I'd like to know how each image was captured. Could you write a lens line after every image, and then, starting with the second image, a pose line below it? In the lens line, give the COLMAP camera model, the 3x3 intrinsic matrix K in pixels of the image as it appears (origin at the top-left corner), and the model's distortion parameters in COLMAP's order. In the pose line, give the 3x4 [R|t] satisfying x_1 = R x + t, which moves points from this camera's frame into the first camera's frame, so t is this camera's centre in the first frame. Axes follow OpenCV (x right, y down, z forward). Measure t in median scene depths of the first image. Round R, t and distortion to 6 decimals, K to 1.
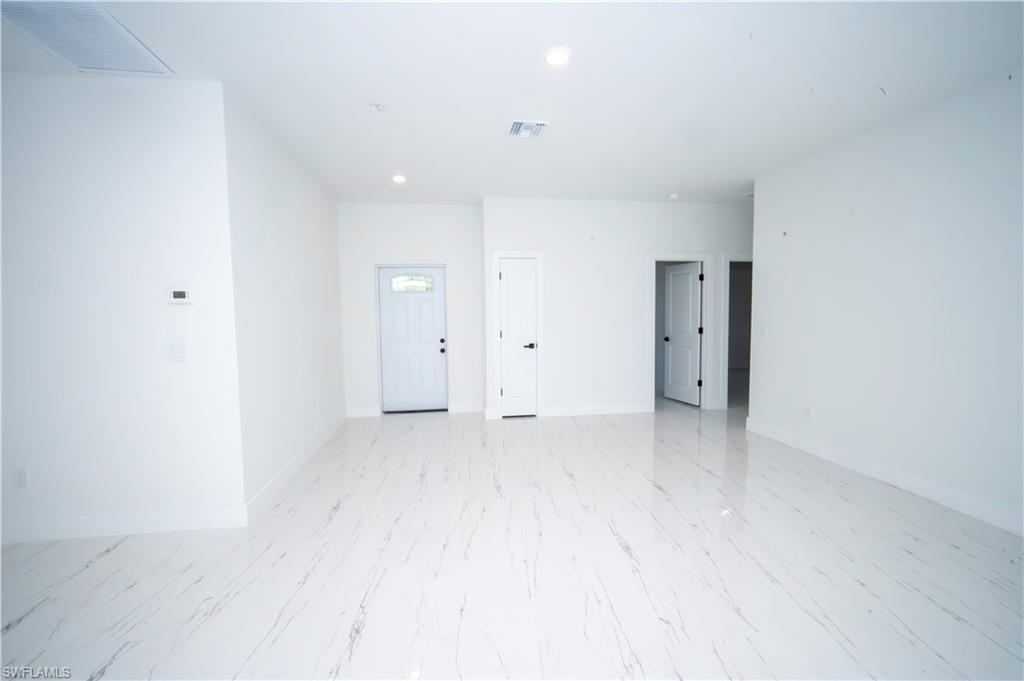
lens RADIAL K [[449.1, 0, 493.1], [0, 449.1, 345.1], [0, 0, 1]] dist [-0.009592, 0.002427]
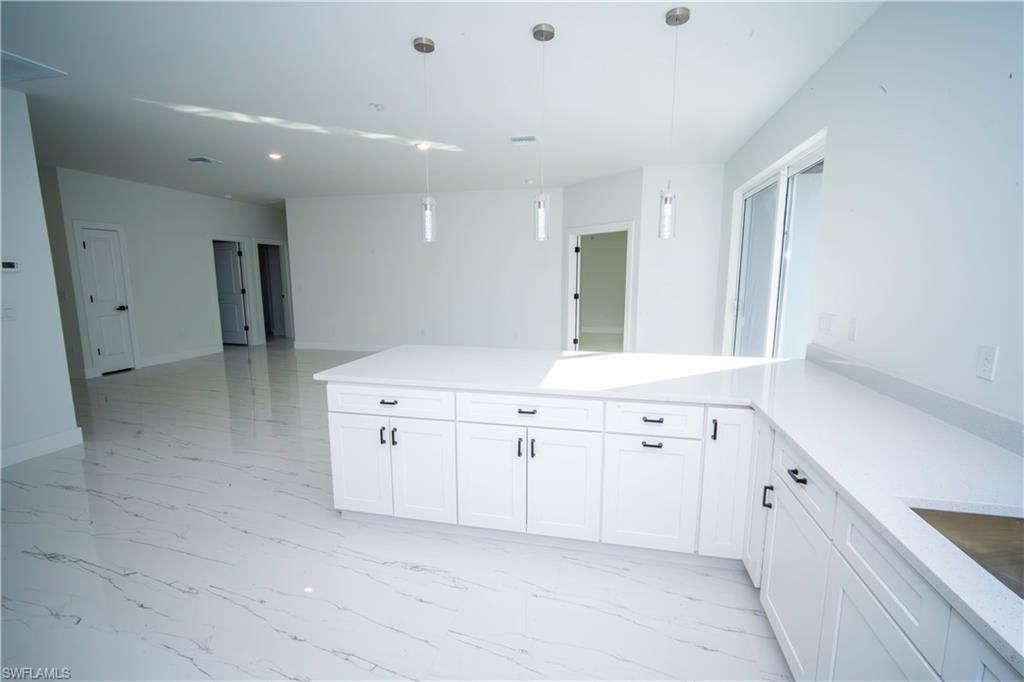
lens RADIAL K [[449.1, 0, 512.6], [0, 449.1, 340.9], [0, 0, 1]] dist [-0.009592, 0.002427]
pose [[0.367554, -0.130537, 0.920796, -0.554997], [0.068400, 0.991213, 0.113217, 0.021953], [-0.927484, 0.021369, 0.373253, -0.316442]]
